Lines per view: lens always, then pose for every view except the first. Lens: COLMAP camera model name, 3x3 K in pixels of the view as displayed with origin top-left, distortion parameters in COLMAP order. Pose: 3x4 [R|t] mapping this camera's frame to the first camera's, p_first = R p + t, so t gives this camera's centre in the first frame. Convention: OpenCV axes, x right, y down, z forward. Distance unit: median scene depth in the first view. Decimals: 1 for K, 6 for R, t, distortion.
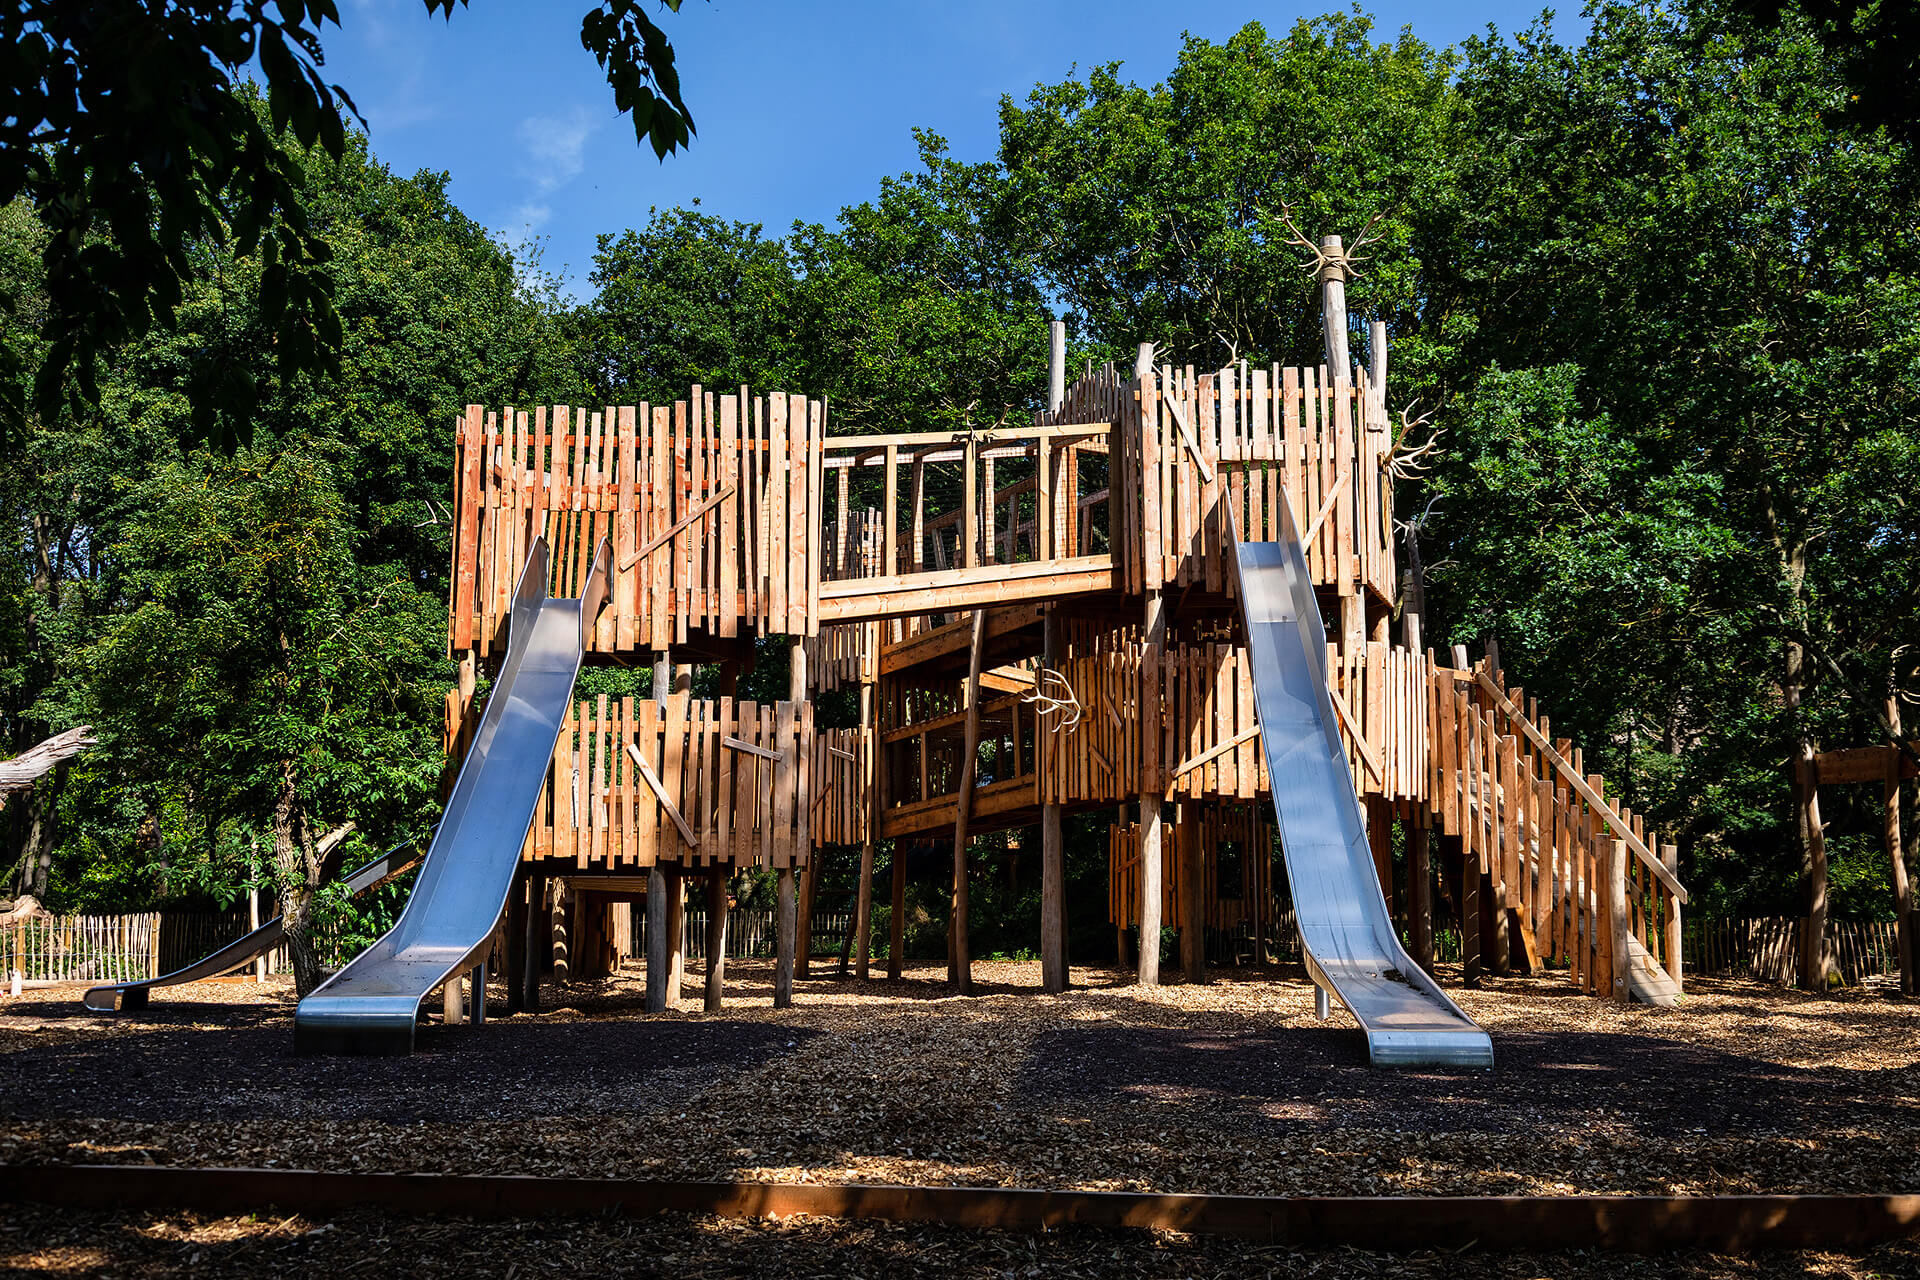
lens RADIAL K [[1898.1, 0, 958.3], [0, 1898.1, 655.8], [0, 0, 1]] dist [0.003791, 0.000000]
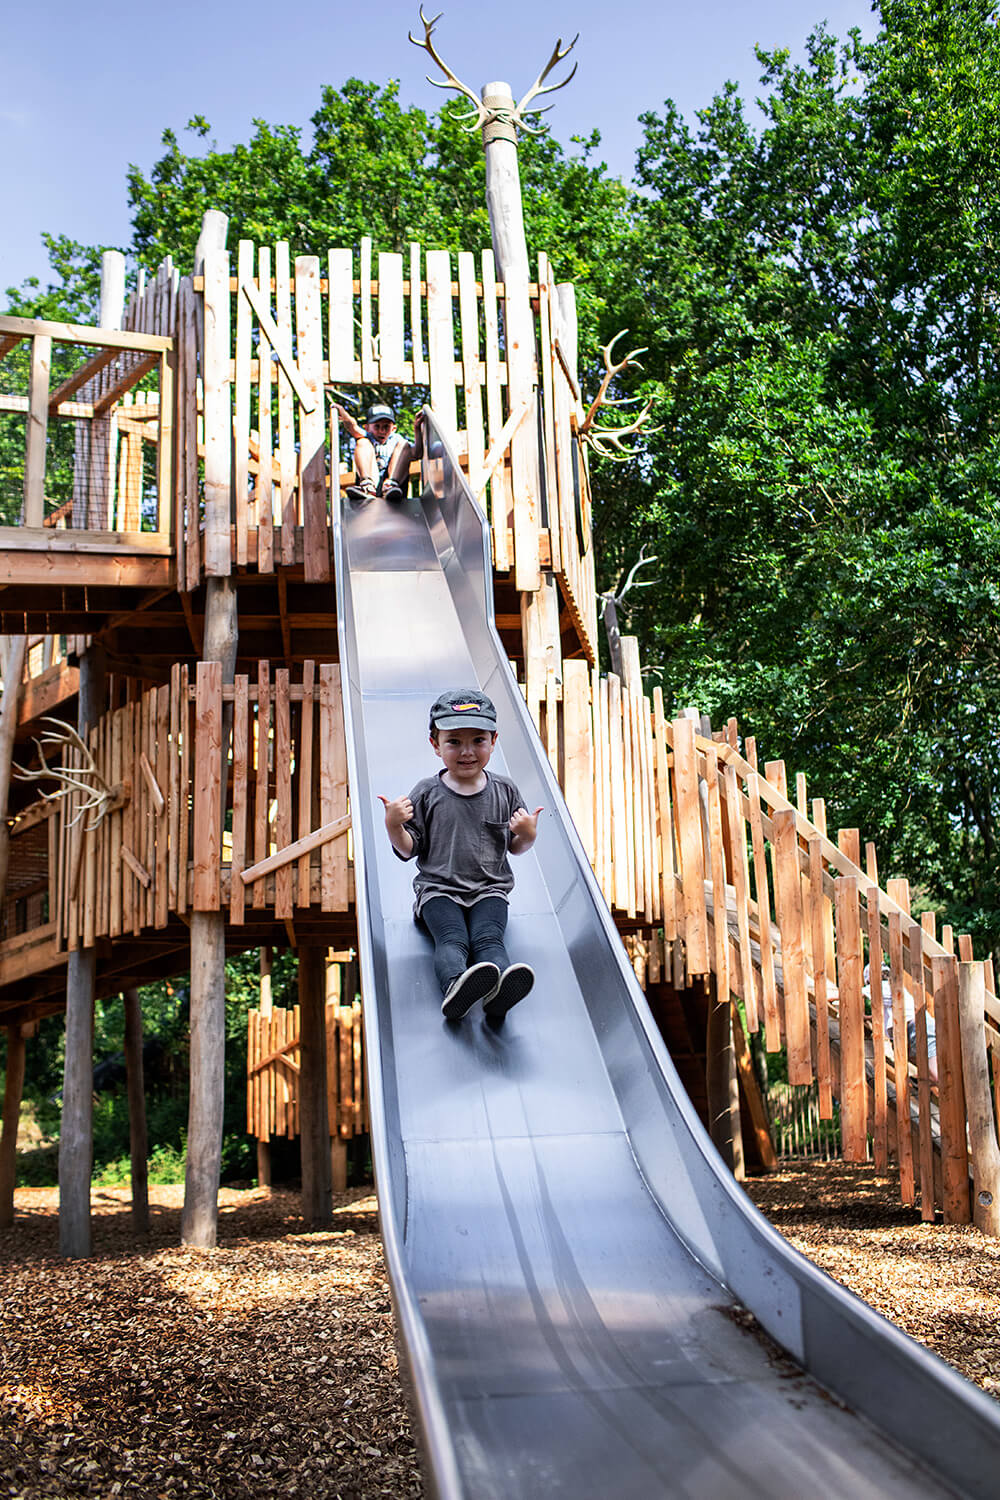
lens RADIAL K [[1482.9, 0, 490.5], [0, 1482.9, 743.7], [0, 0, 1]] dist [0.003791, 0.000000]
pose [[0.983763, 0.003925, 0.179431, 0.102666], [0.015354, 0.994255, -0.105930, 0.068779], [-0.178816, 0.106965, 0.978051, 0.520529]]
